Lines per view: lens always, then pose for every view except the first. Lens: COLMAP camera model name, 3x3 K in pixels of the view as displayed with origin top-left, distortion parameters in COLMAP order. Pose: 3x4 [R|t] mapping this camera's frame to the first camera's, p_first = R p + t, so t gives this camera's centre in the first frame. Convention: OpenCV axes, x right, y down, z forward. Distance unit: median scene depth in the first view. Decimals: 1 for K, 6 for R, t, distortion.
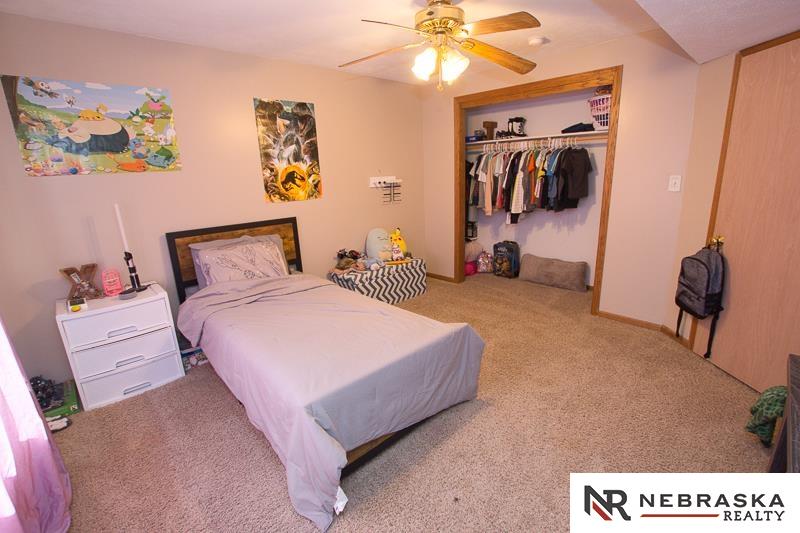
lens RADIAL K [[370.8, 0, 401.2], [0, 370.8, 265.9], [0, 0, 1]] dist [-0.032056, 0.004539]
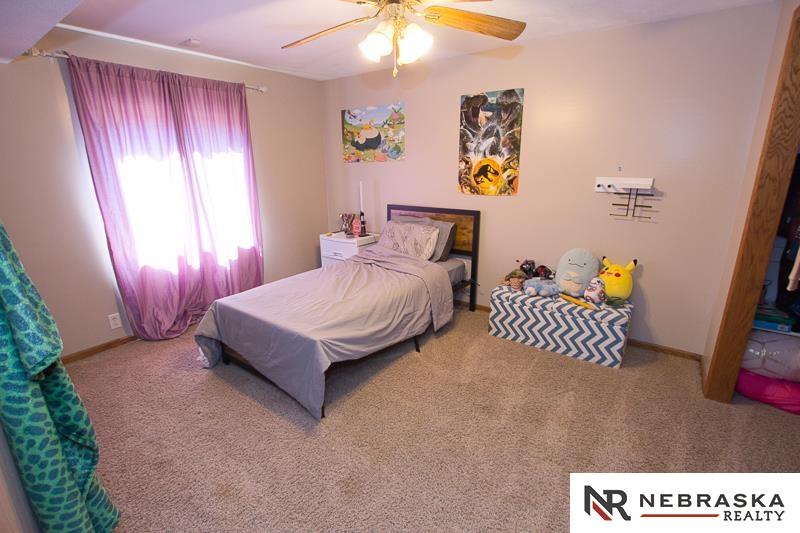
lens RADIAL K [[370.8, 0, 401.2], [0, 370.8, 265.9], [0, 0, 1]] dist [-0.032056, 0.004539]
pose [[0.177313, 0.299825, -0.937371, 0.669288], [-0.241187, 0.936657, 0.253973, -0.201475], [0.954143, 0.181049, 0.238395, 0.606049]]
